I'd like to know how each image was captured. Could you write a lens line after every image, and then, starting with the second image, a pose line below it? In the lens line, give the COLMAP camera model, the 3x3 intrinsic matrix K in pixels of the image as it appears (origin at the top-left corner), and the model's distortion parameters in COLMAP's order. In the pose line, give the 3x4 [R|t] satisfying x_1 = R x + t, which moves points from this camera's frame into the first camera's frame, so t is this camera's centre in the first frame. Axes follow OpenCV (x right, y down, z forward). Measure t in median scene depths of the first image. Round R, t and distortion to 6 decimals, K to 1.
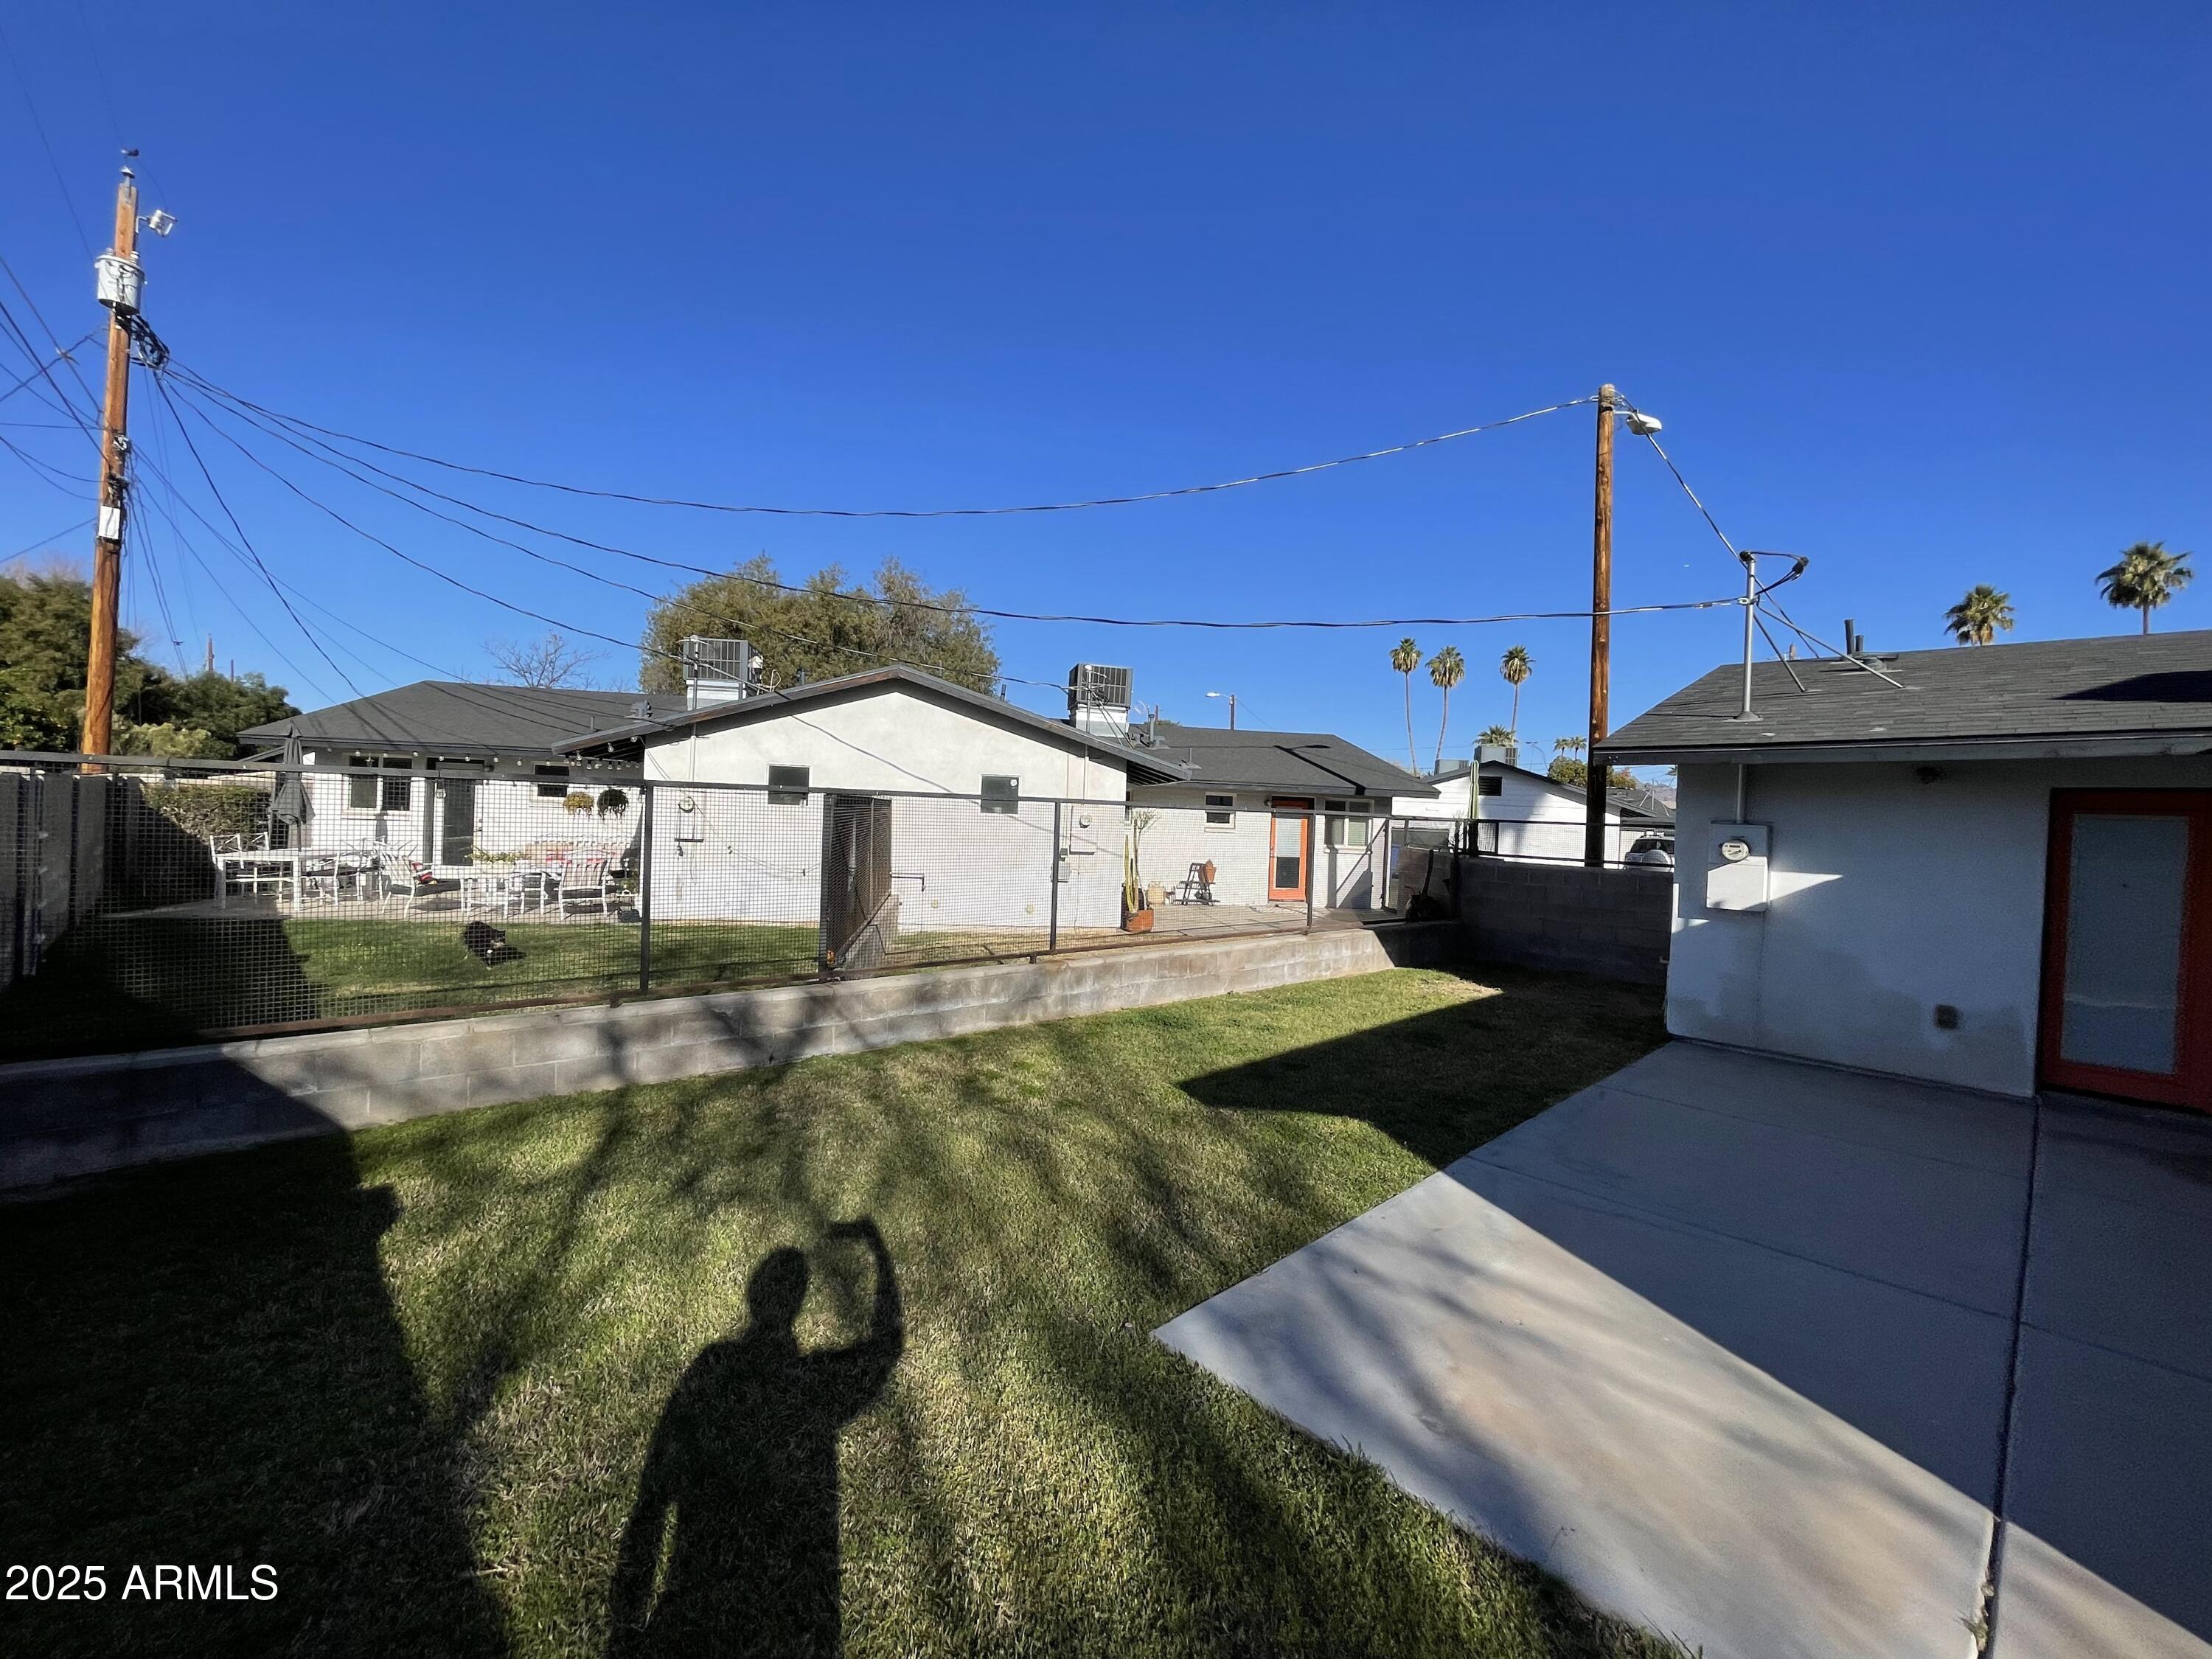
lens RADIAL K [[886.8, 0, 1109.2], [0, 886.8, 826.3], [0, 0, 1]] dist [0.002609, -0.001540]
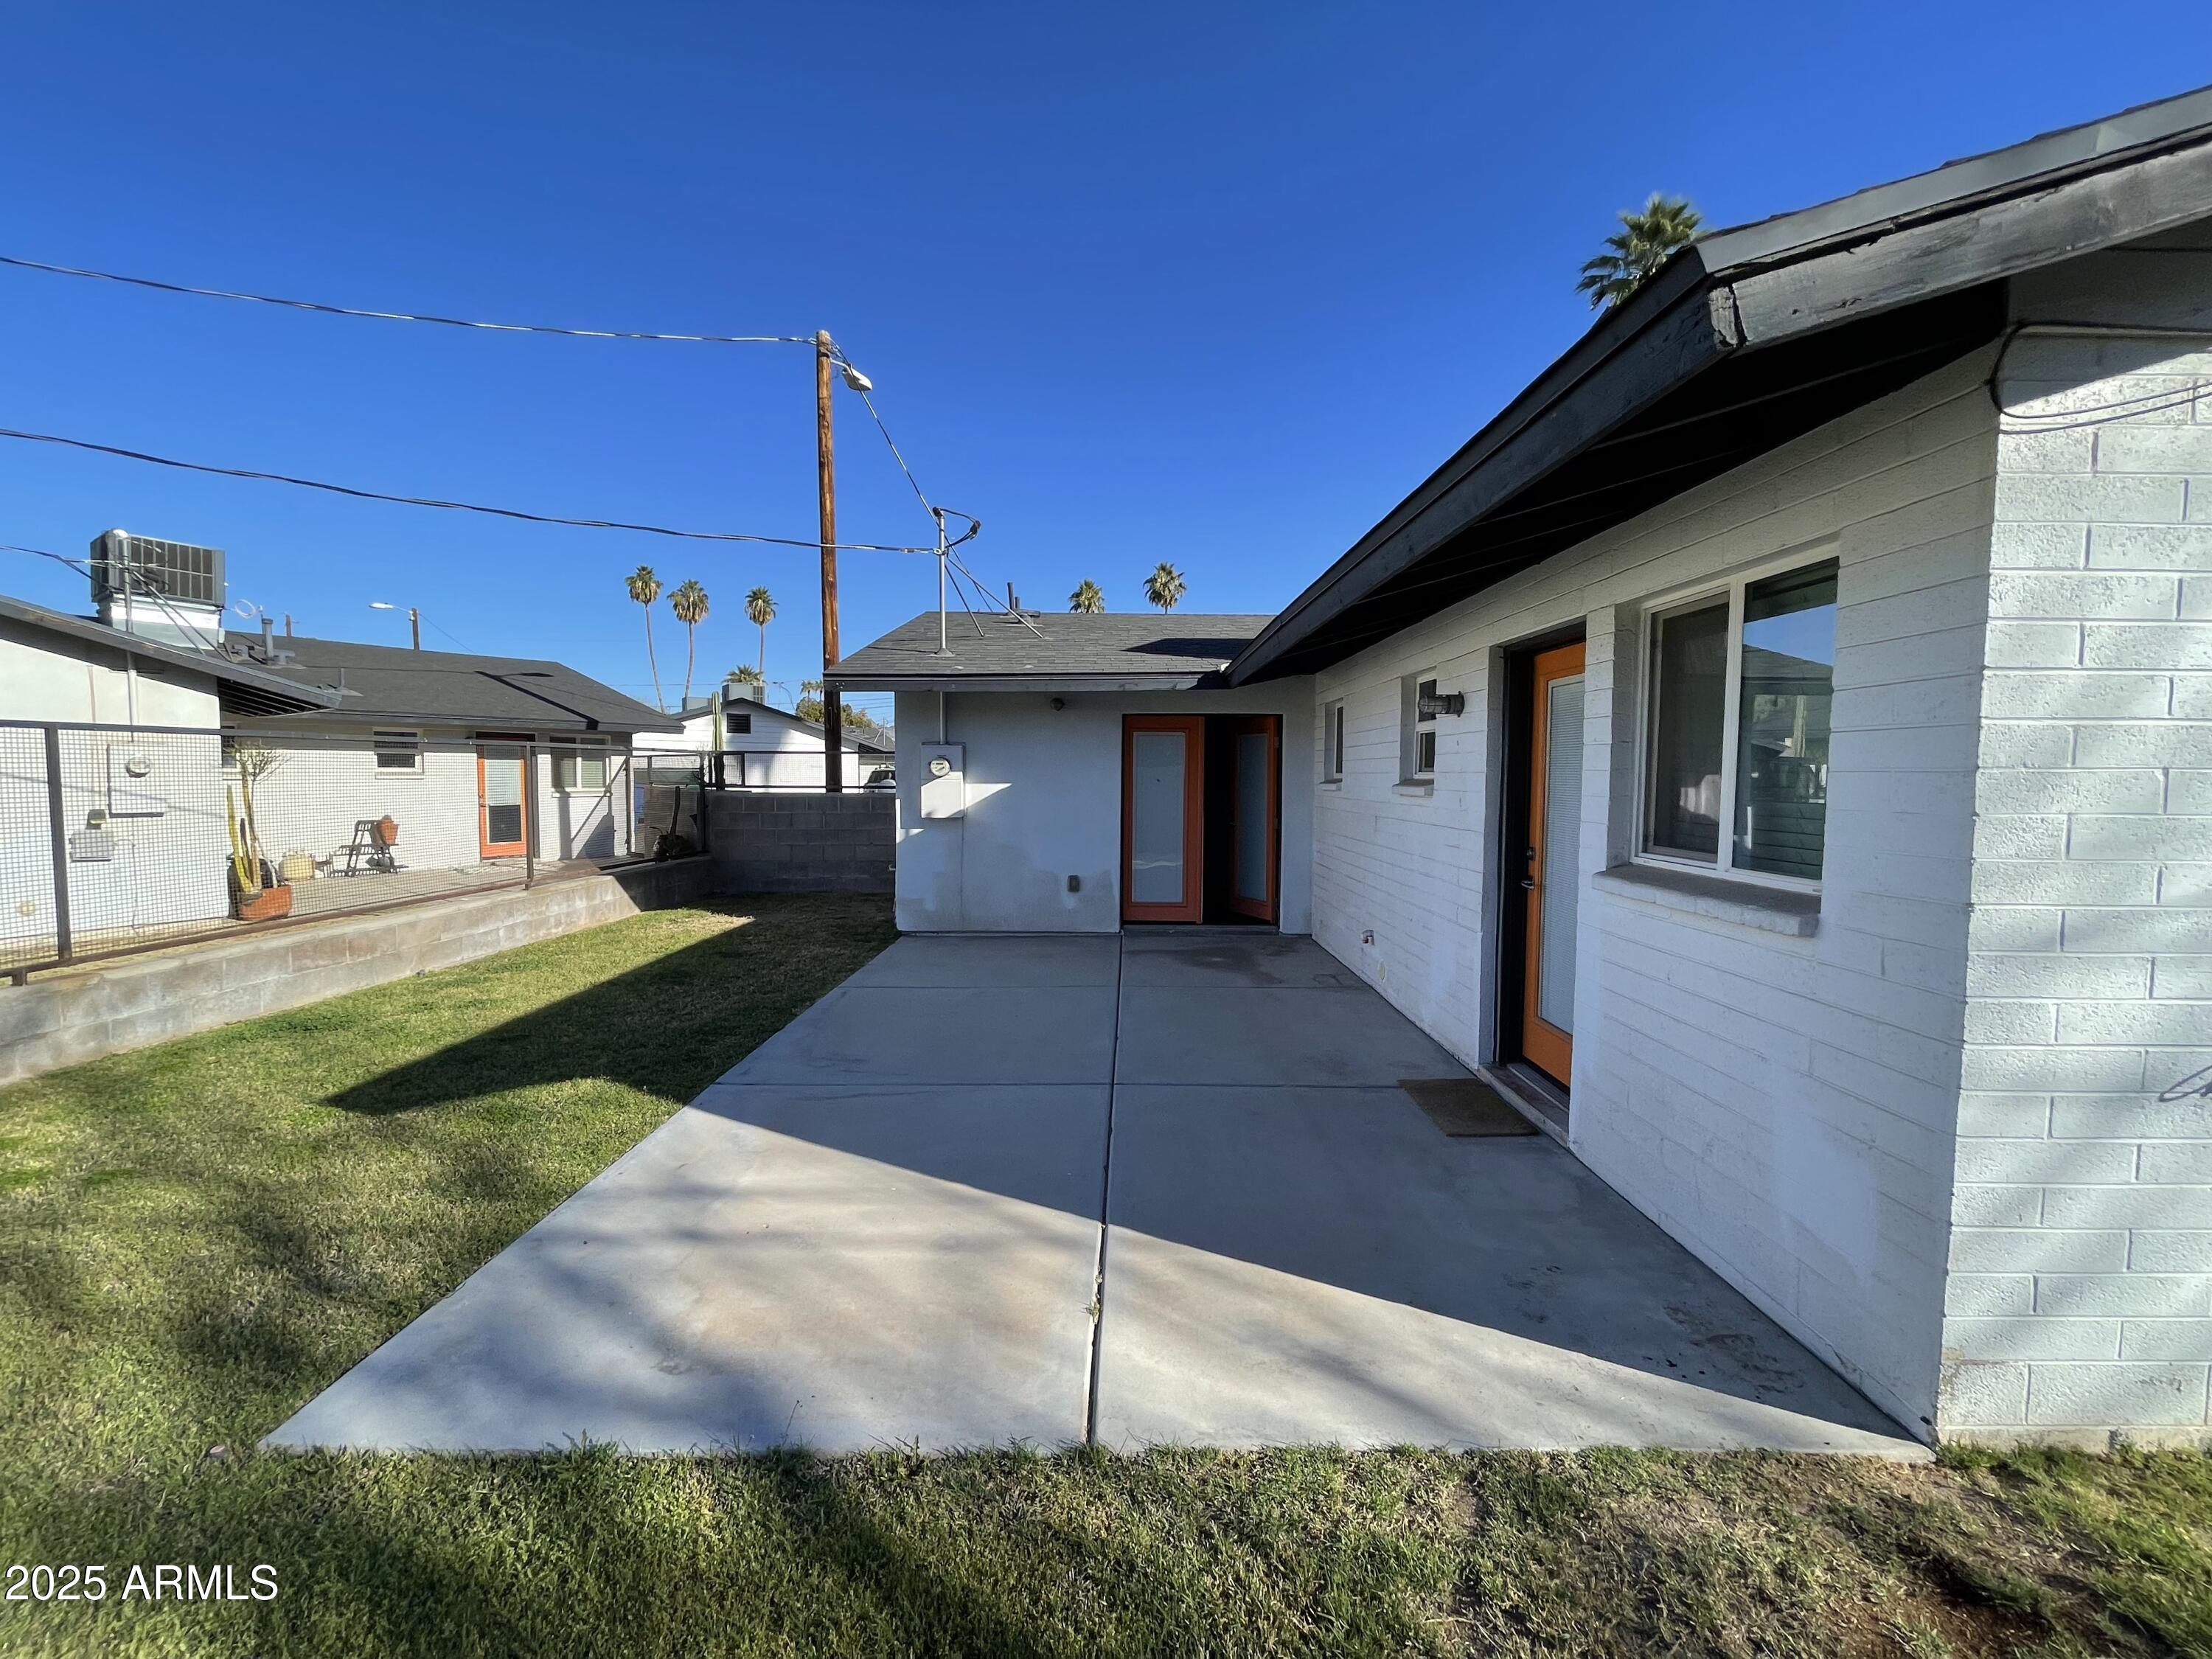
lens RADIAL K [[886.8, 0, 1105.6], [0, 886.8, 826.6], [0, 0, 1]] dist [0.002609, -0.001540]
pose [[0.703302, -0.072177, 0.707217, 0.028407], [0.025547, 0.996756, 0.076322, 0.022222], [-0.710432, -0.035610, 0.702865, 0.021067]]
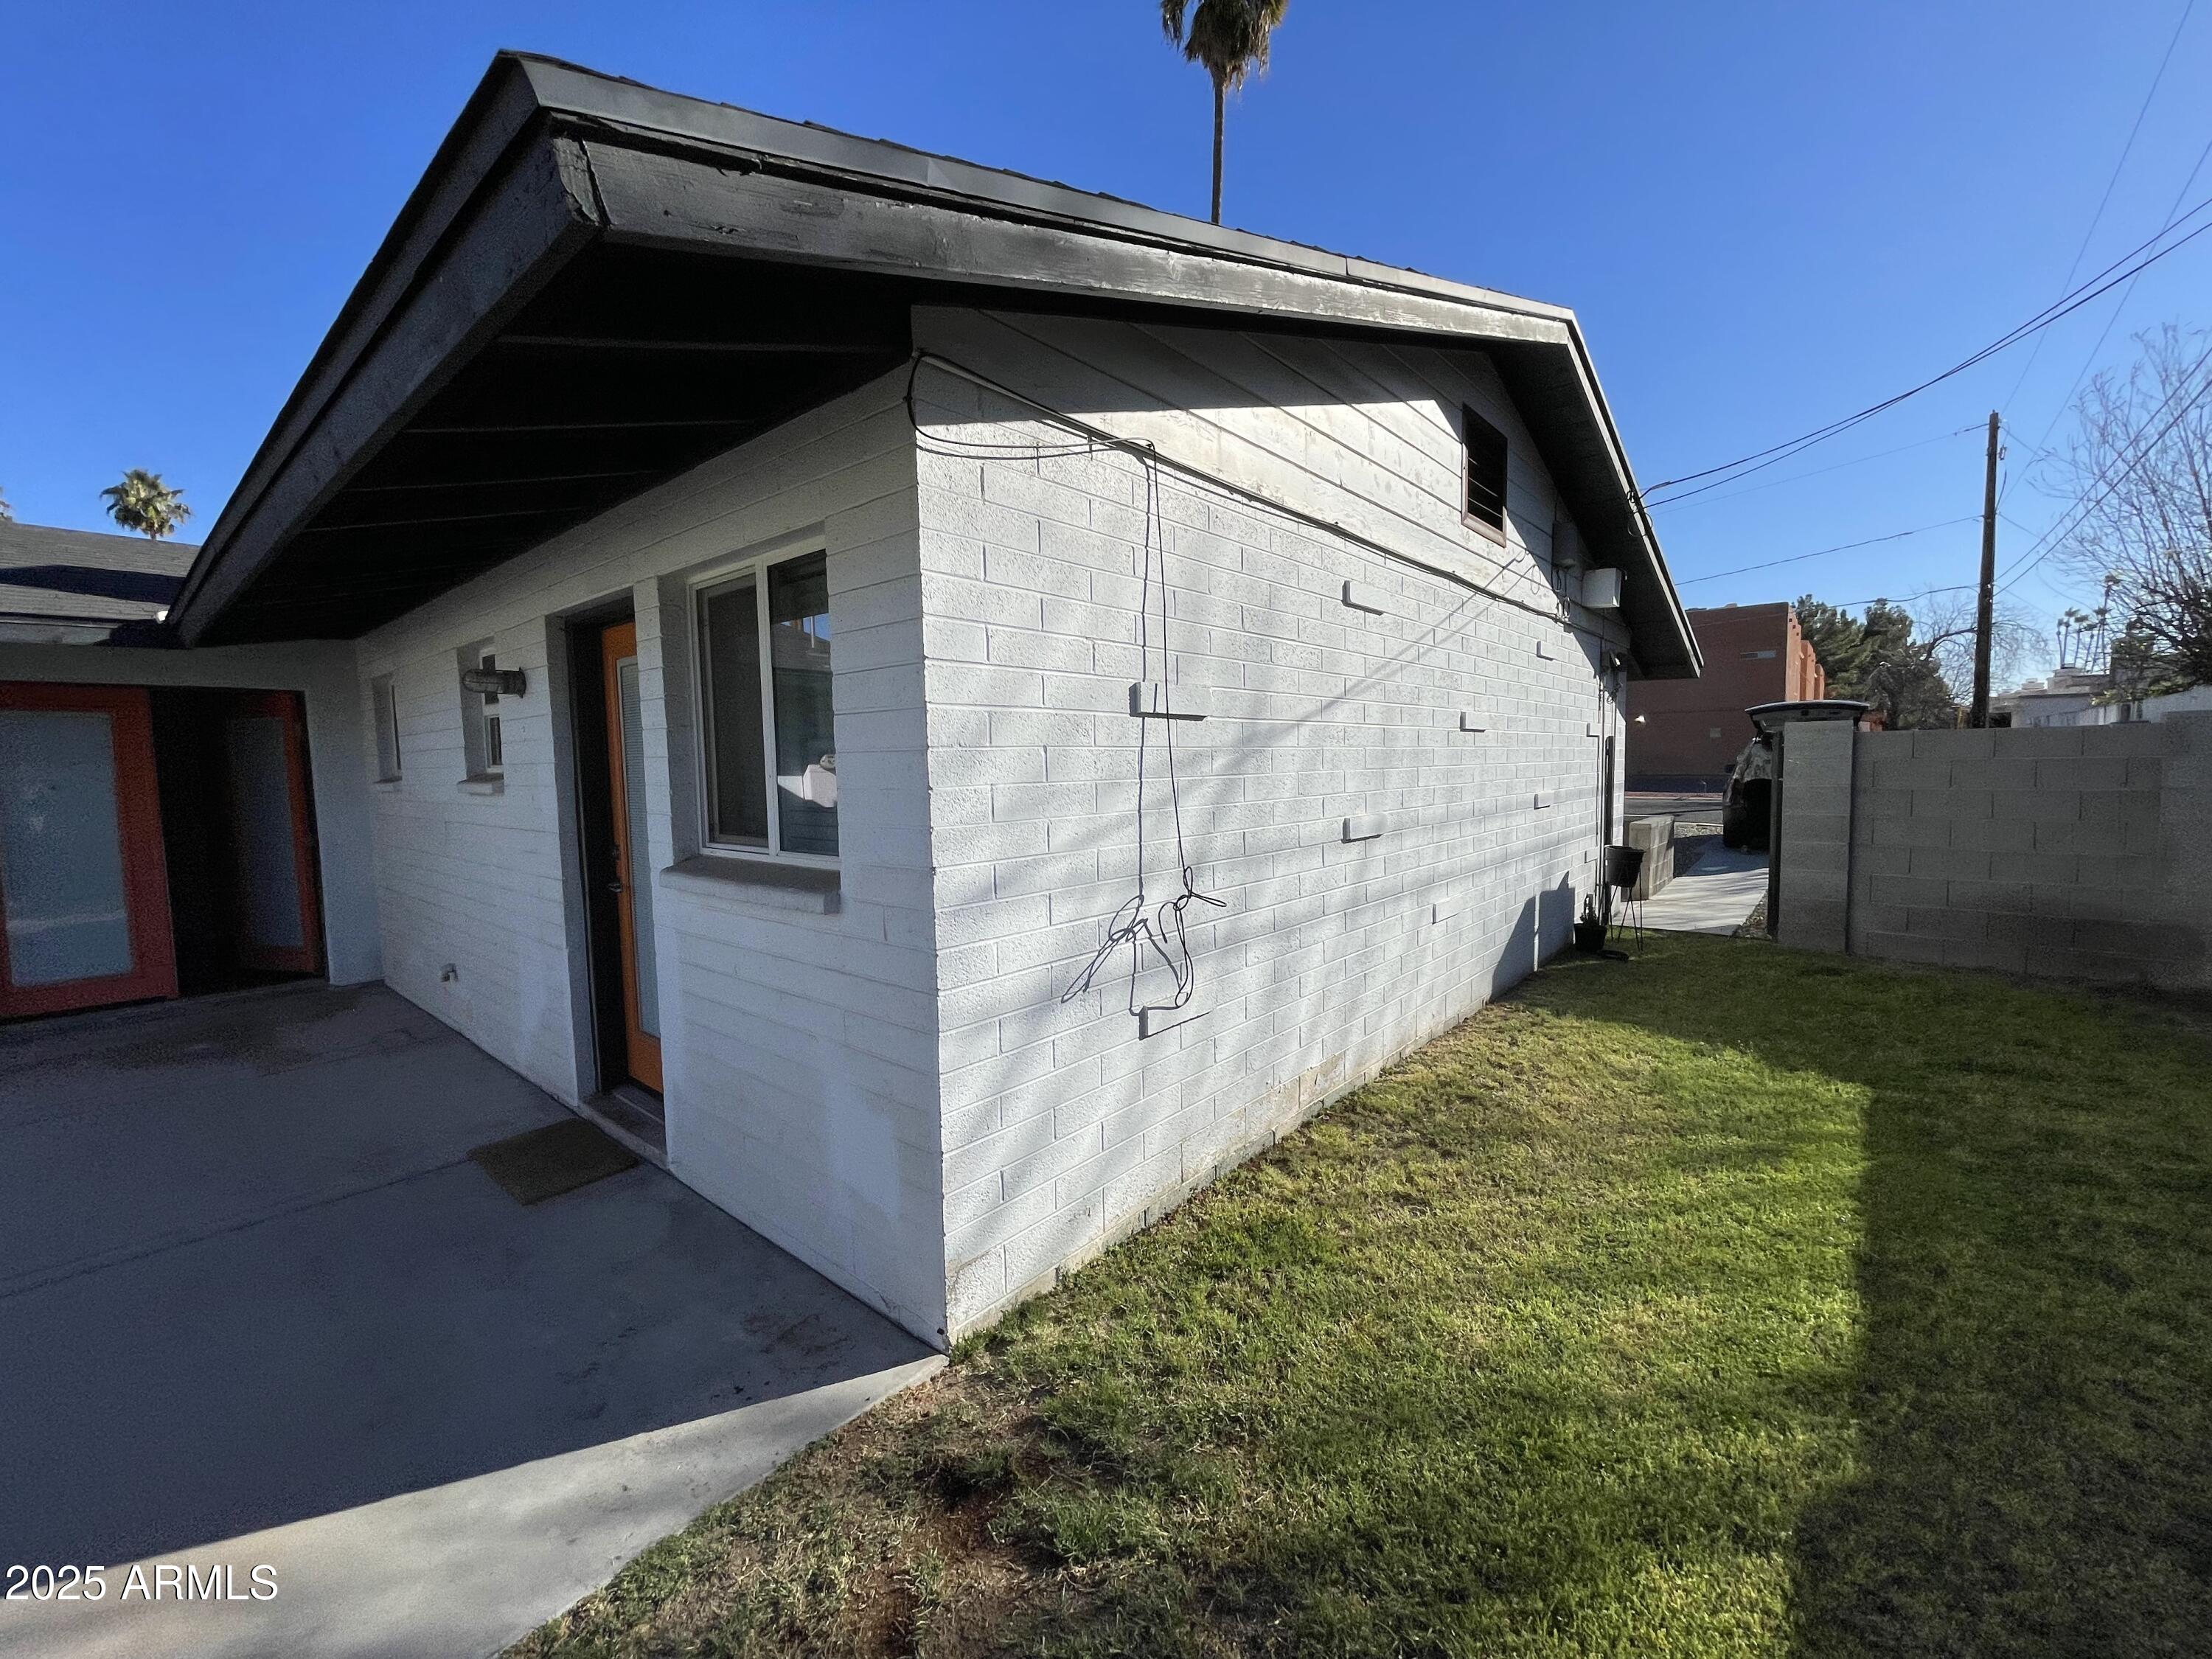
lens RADIAL K [[886.8, 0, 1089.0], [0, 886.8, 819.3], [0, 0, 1]] dist [0.002609, -0.001540]
pose [[-0.070607, -0.097141, 0.992763, 0.105434], [0.027037, 0.994695, 0.099253, 0.028232], [-0.997138, 0.033849, -0.067606, -0.013053]]
